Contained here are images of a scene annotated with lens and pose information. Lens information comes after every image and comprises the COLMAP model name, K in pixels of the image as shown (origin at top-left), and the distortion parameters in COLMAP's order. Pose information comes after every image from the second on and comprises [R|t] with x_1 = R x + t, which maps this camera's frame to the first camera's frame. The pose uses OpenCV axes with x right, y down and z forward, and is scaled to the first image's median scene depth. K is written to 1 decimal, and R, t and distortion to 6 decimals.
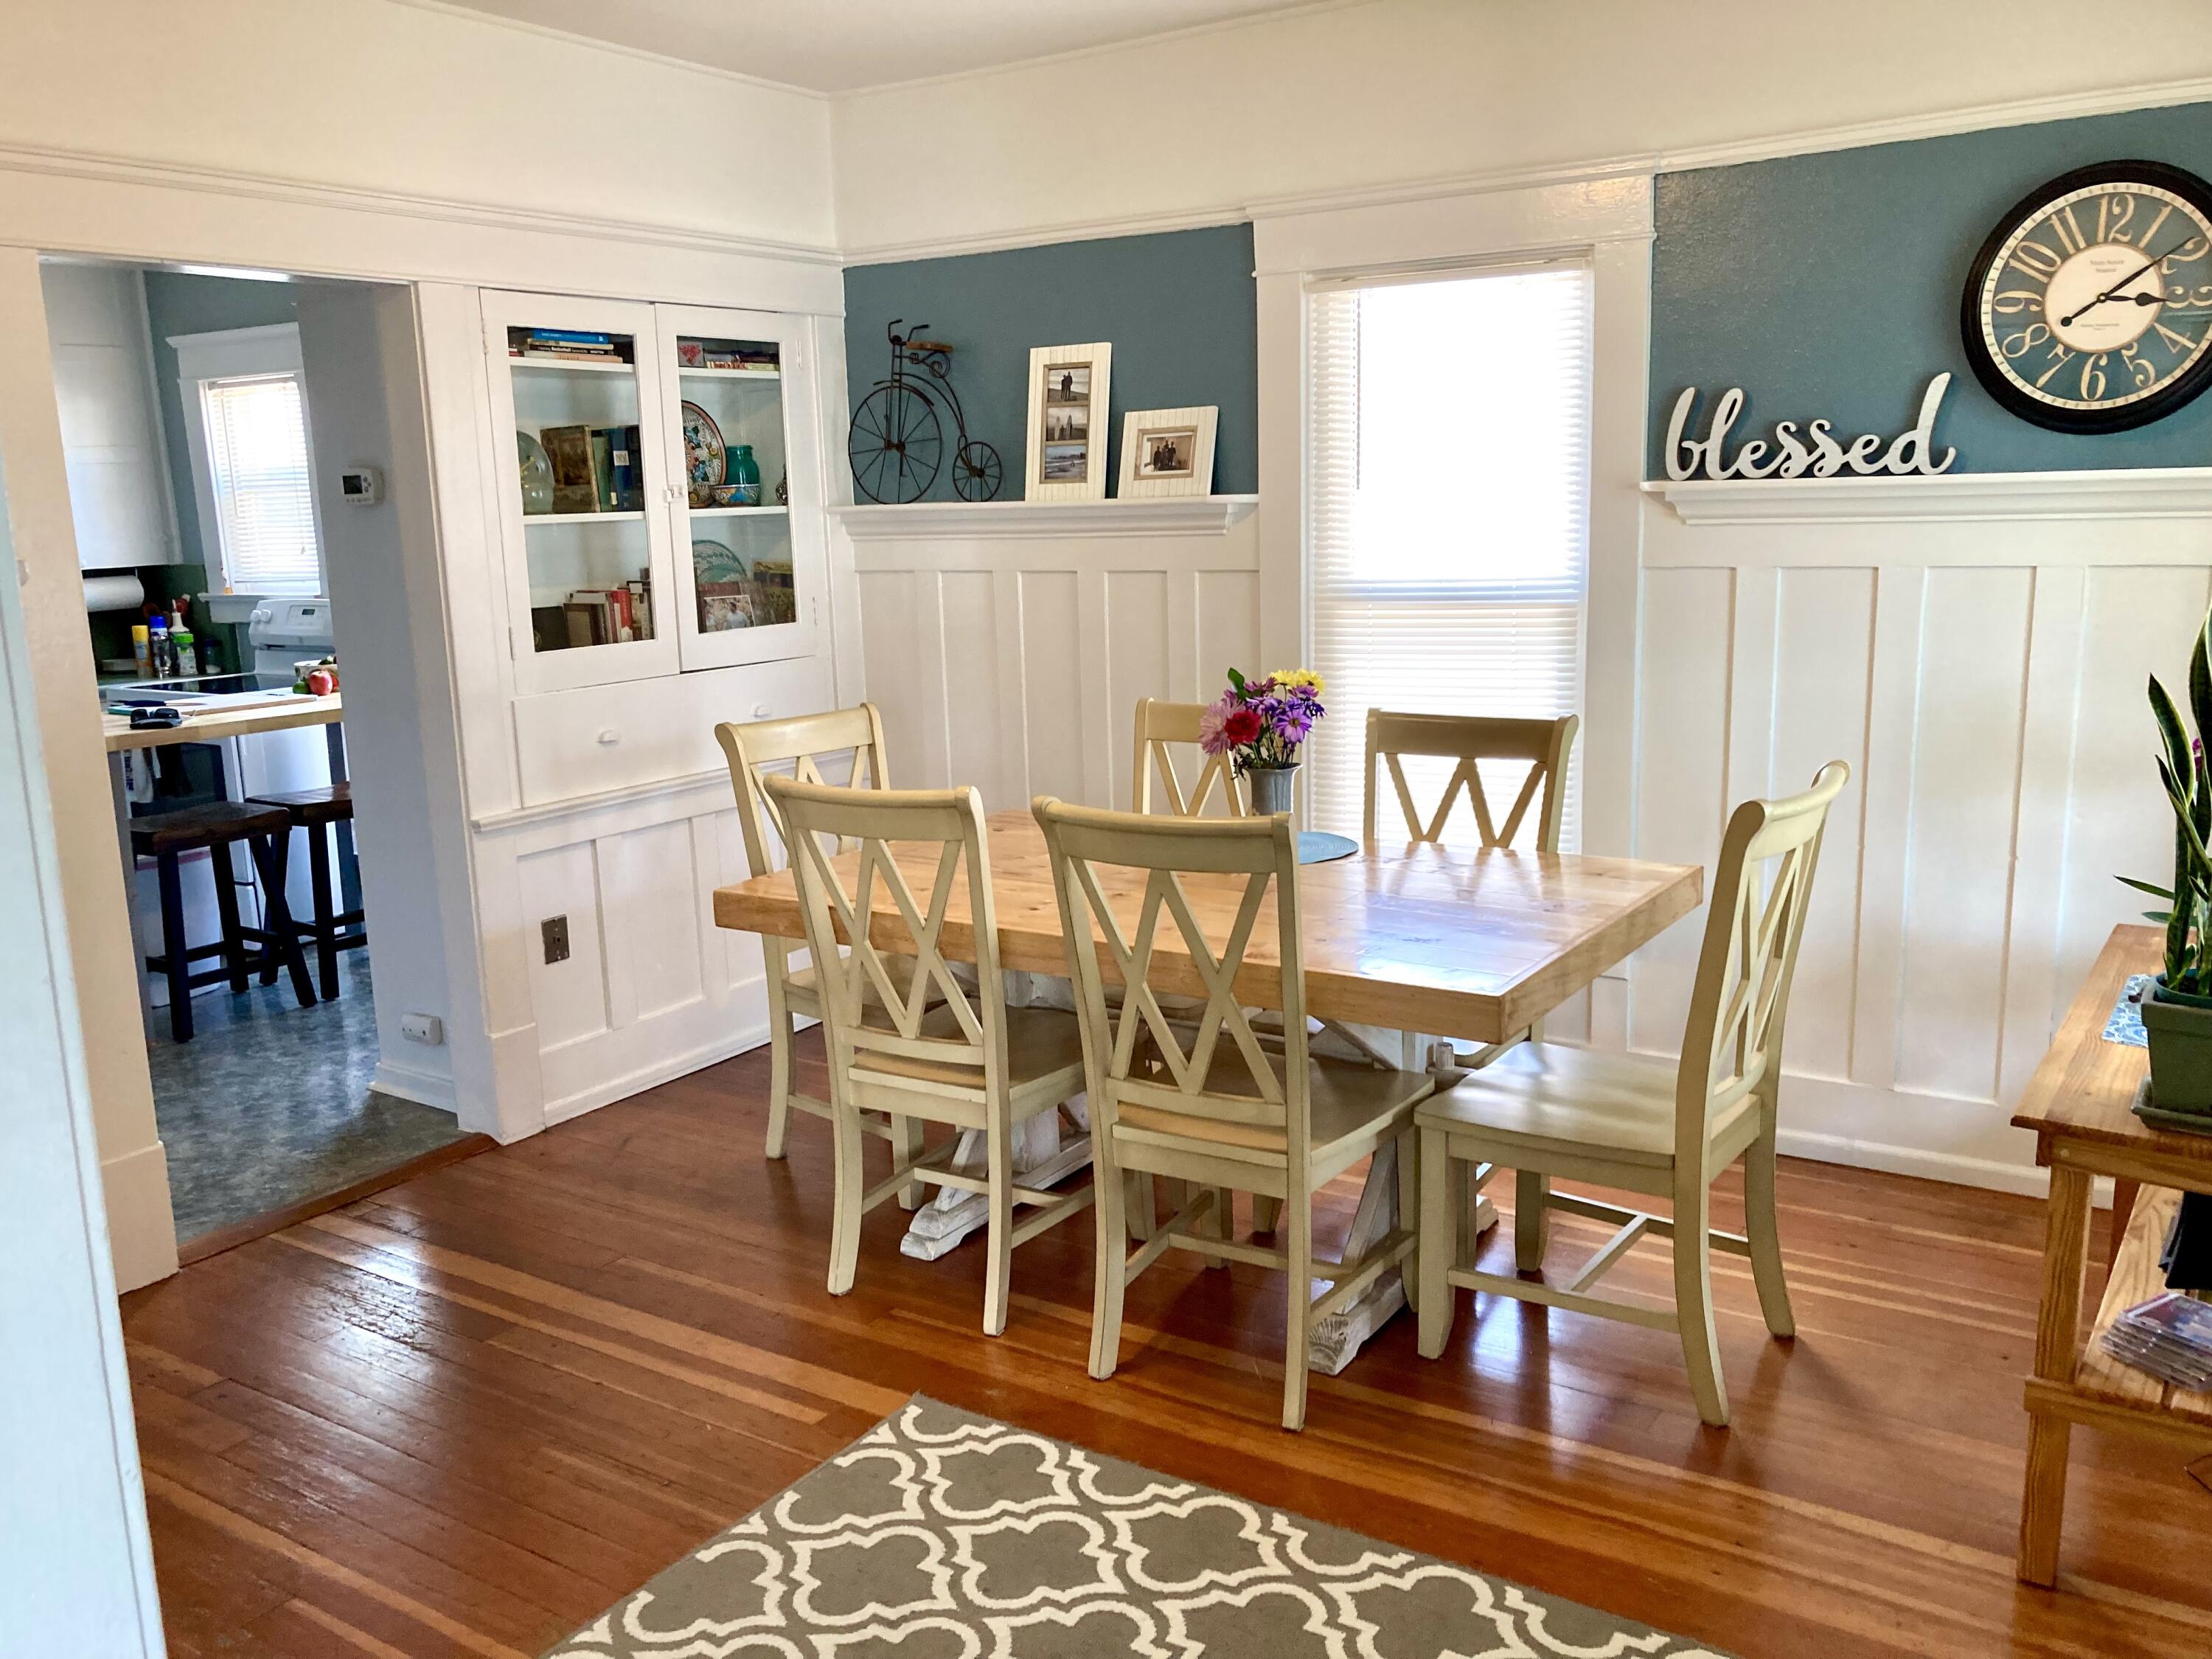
lens RADIAL K [[1818.5, 0, 1093.1], [0, 1818.5, 847.8], [0, 0, 1]] dist [0.048598, -0.065955]
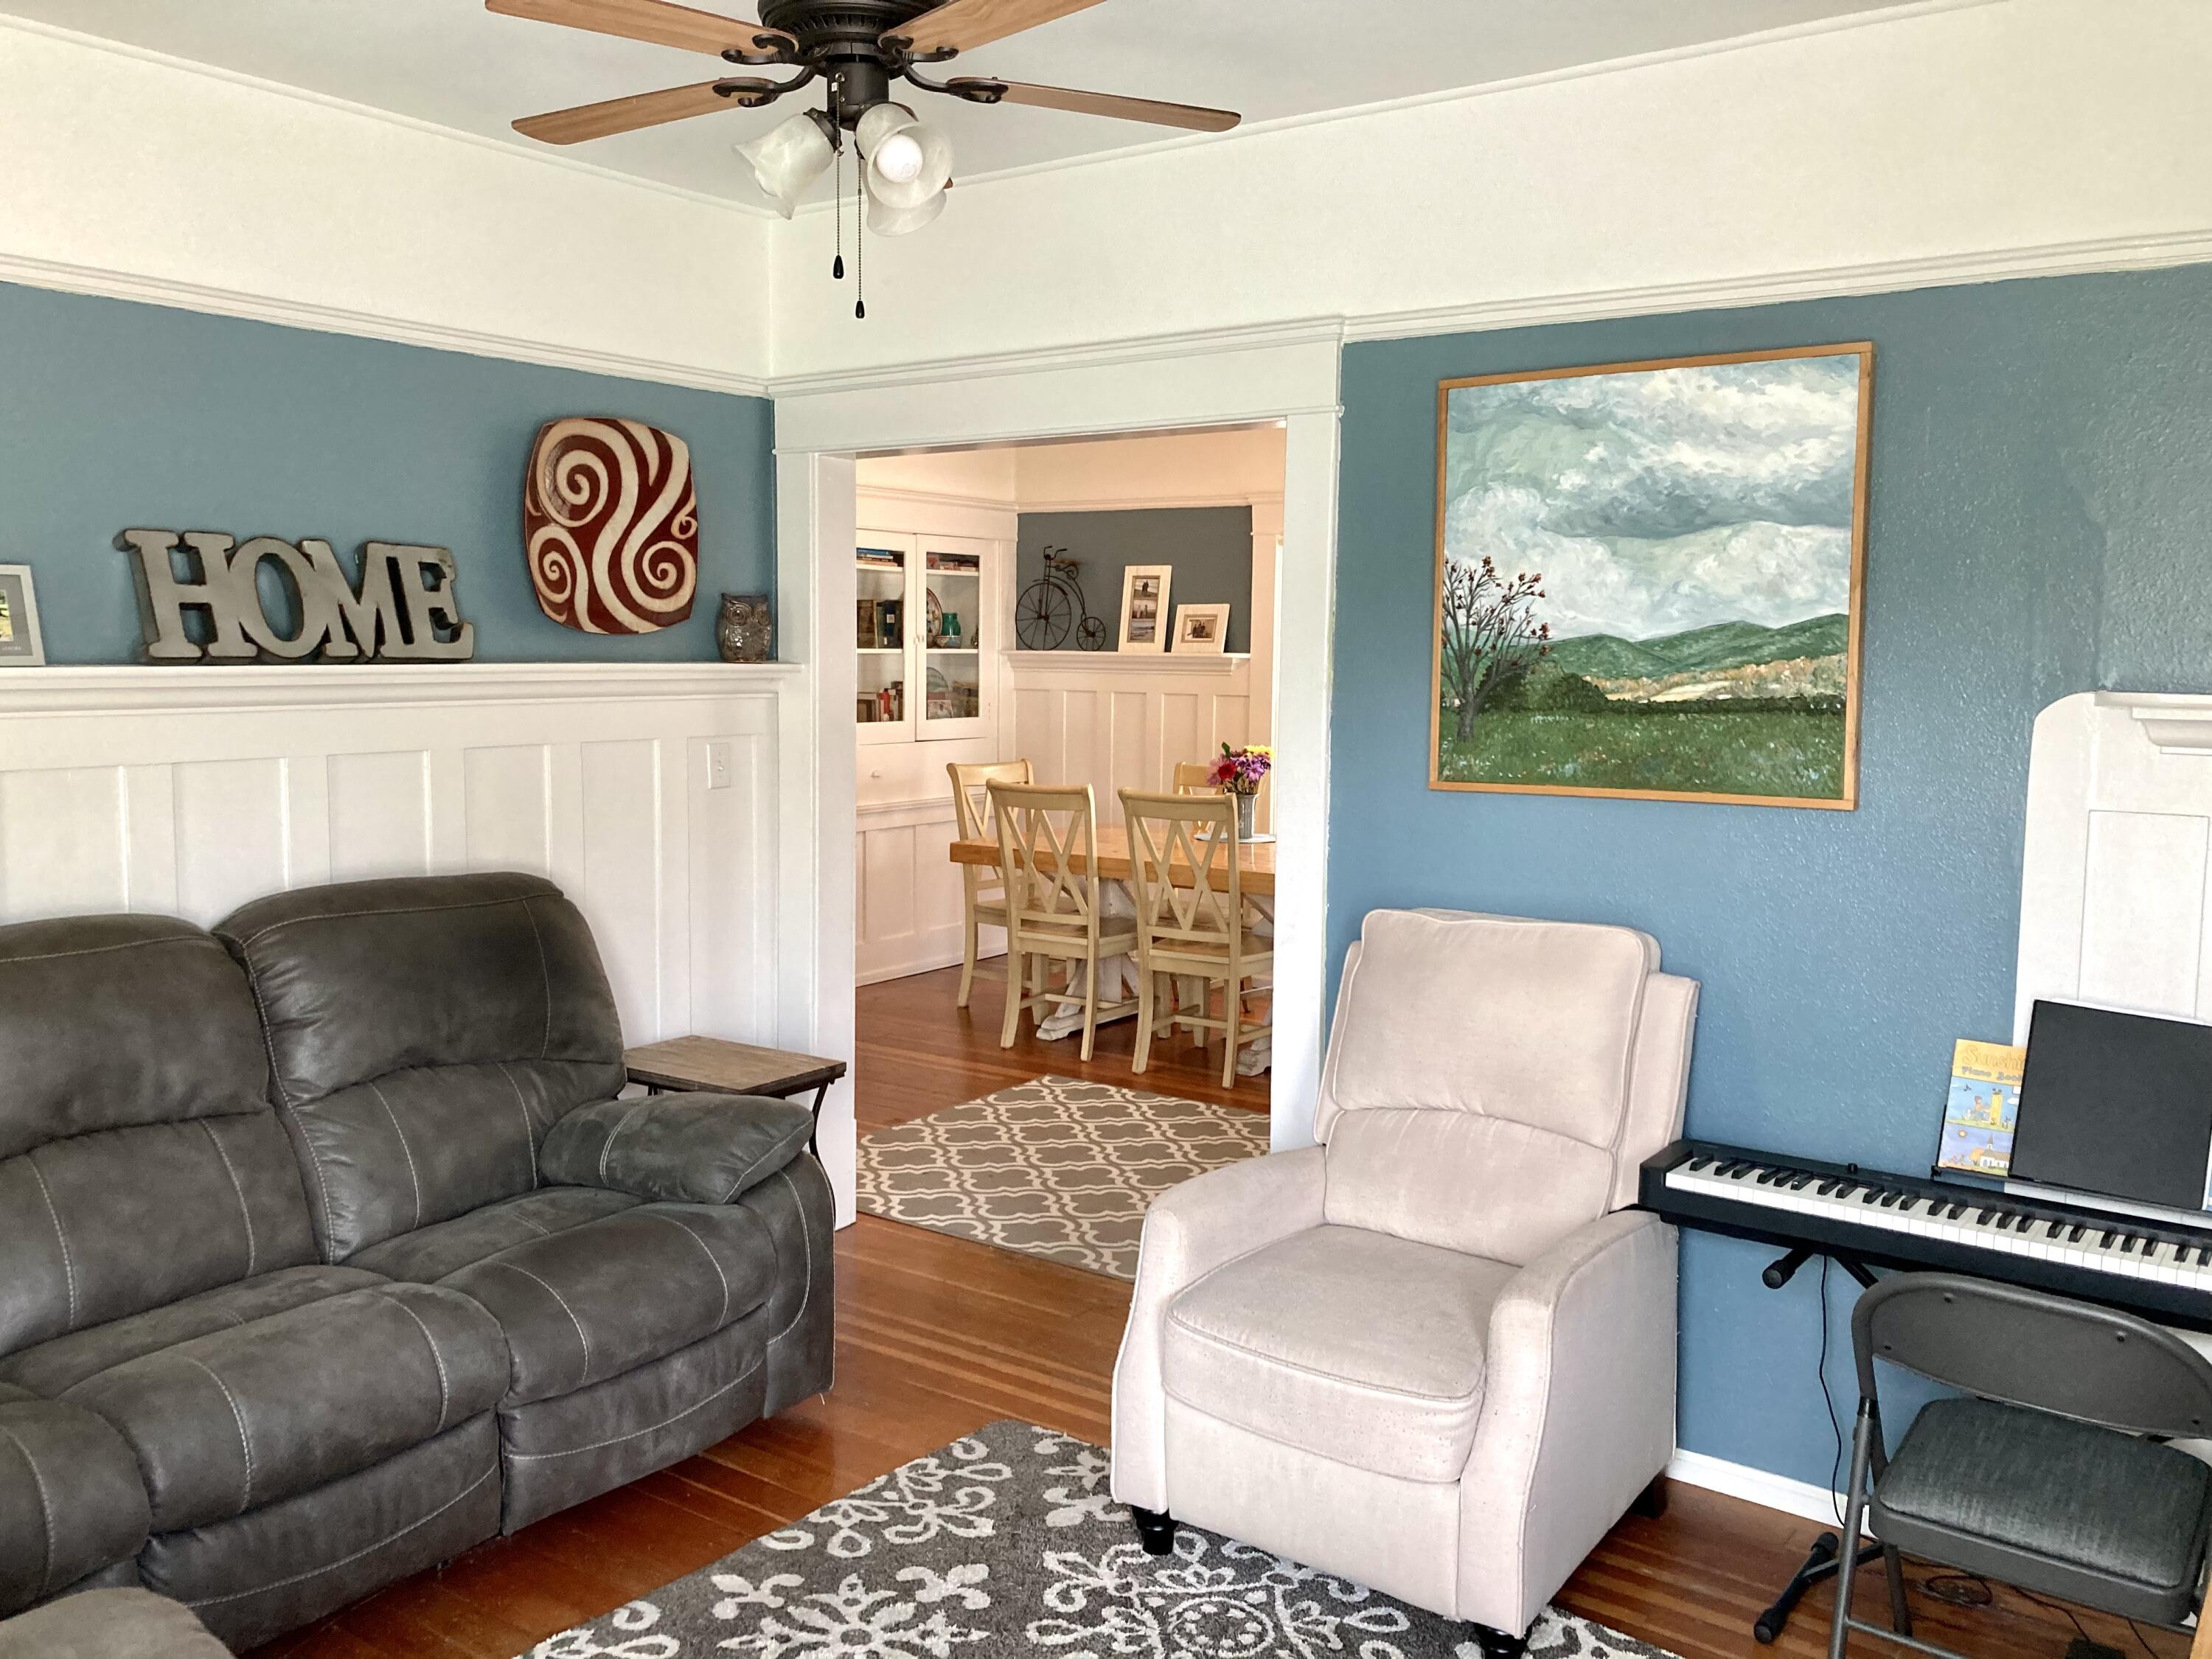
lens RADIAL K [[1818.5, 0, 1112.1], [0, 1818.5, 819.7], [0, 0, 1]] dist [0.048598, -0.065955]
pose [[0.998560, 0.044618, -0.029797, 0.015898], [-0.047311, 0.994180, -0.096792, 0.140322], [0.025305, 0.098062, 0.994859, -0.727984]]
